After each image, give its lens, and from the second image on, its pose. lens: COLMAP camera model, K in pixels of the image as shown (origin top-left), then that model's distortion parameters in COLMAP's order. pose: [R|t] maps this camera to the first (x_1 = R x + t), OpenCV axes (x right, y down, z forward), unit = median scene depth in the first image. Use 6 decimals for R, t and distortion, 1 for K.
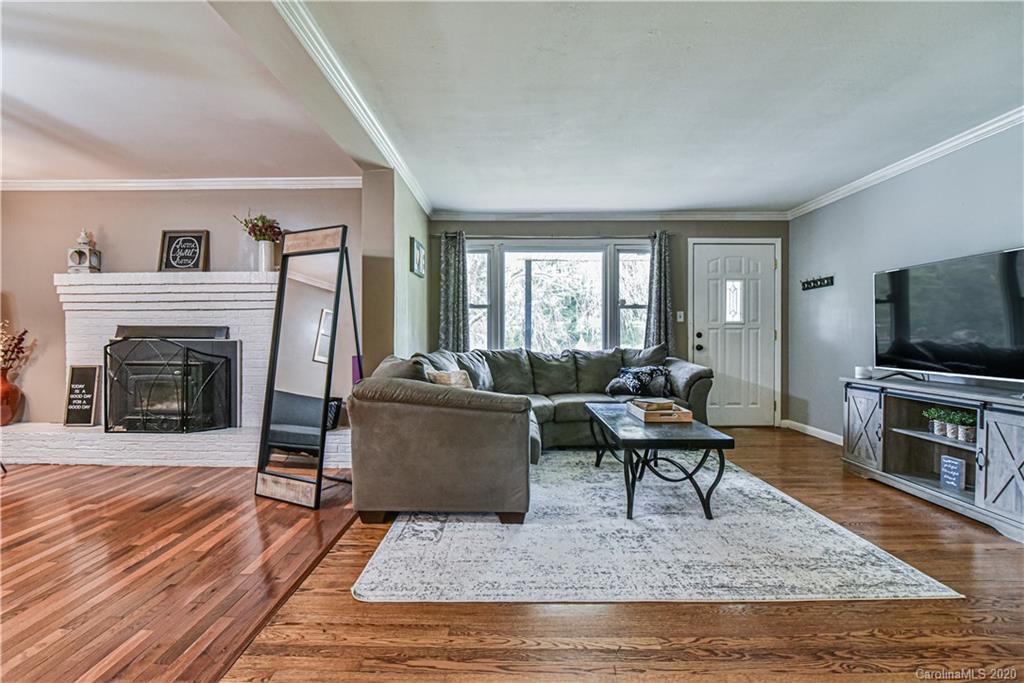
lens RADIAL K [[471.3, 0, 507.8], [0, 471.3, 339.8], [0, 0, 1]] dist [-0.019204, -0.000551]
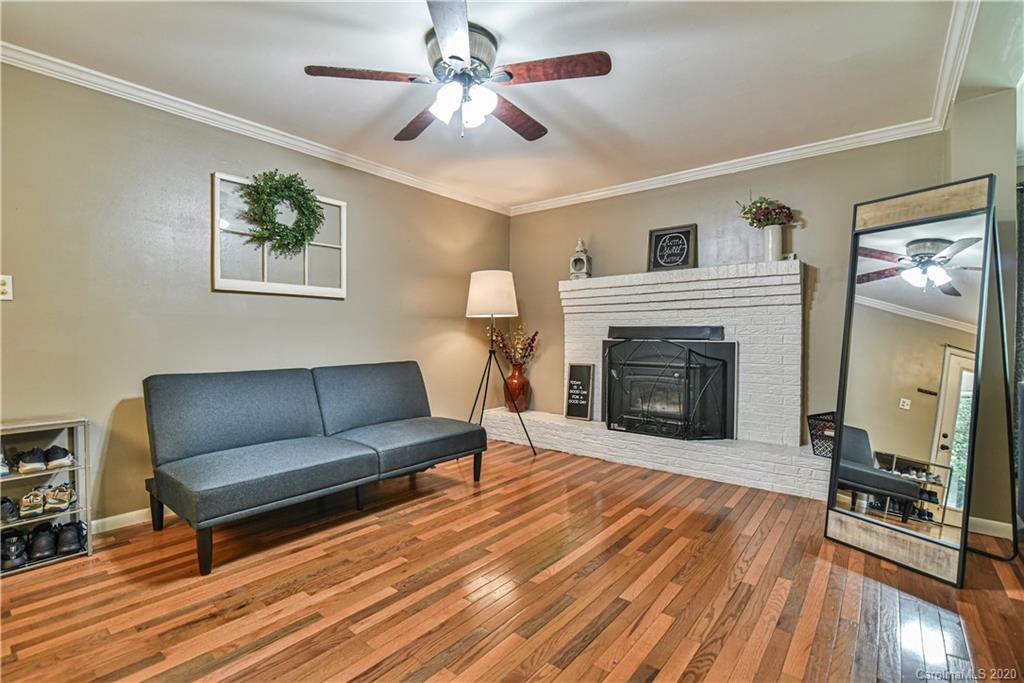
lens RADIAL K [[471.3, 0, 507.8], [0, 471.3, 339.8], [0, 0, 1]] dist [-0.019204, -0.000551]
pose [[0.778259, 0.005640, -0.627918, -0.356951], [-0.005574, 0.999982, 0.002073, -0.002022], [0.627919, 0.001886, 0.778276, 0.033649]]
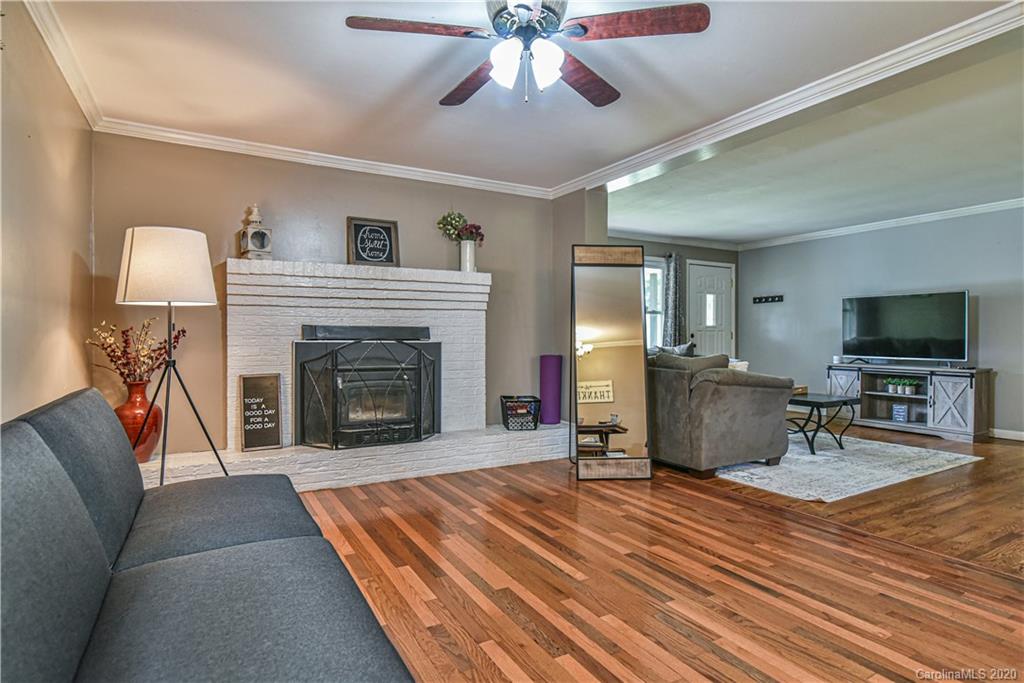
lens RADIAL K [[537.4, 0, 512.0], [0, 537.4, 341.5], [0, 0, 1]] dist [-0.014152, 0.000535]
pose [[0.865585, -0.005684, 0.500729, -1.009146], [0.004361, 0.999983, 0.003812, -0.003330], [-0.500743, -0.001116, 0.865595, -0.022522]]
